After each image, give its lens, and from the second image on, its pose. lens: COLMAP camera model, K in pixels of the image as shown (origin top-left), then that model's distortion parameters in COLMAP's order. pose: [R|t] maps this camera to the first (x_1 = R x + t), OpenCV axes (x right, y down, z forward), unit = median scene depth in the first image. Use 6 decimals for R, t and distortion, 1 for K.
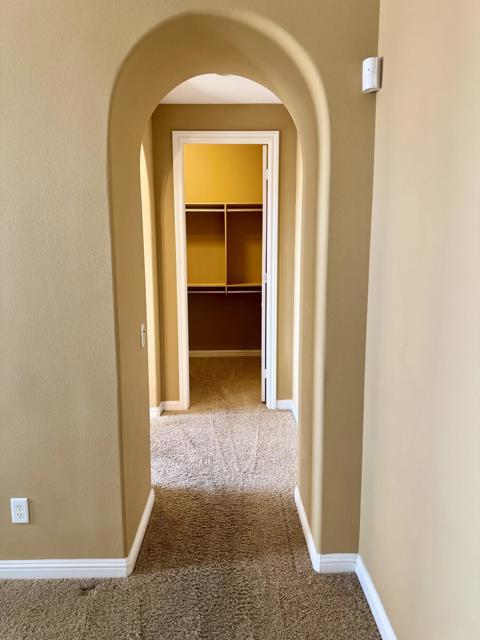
lens RADIAL K [[455.6, 0, 240.0], [0, 455.6, 320.0], [0, 0, 1]] dist [-0.000856, -0.053839]
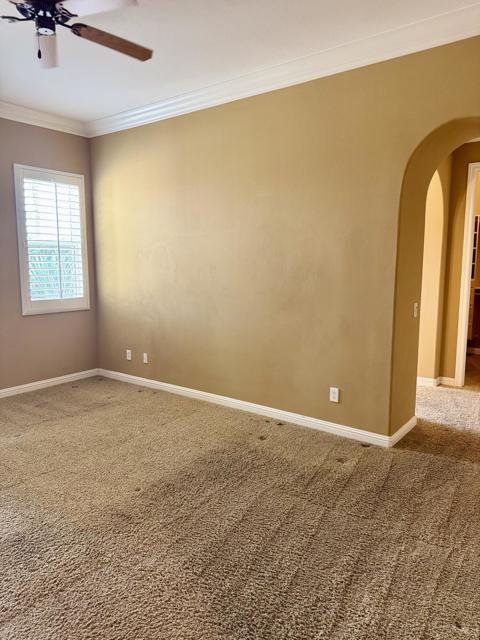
lens RADIAL K [[453.2, 0, 239.8], [0, 453.2, 320.9], [0, 0, 1]] dist [0.045677, -0.052291]
pose [[0.786724, 0.088614, -0.610912, 0.247101], [-0.099295, 0.994922, 0.016446, 0.096342], [0.609267, 0.047722, 0.791528, -0.562740]]
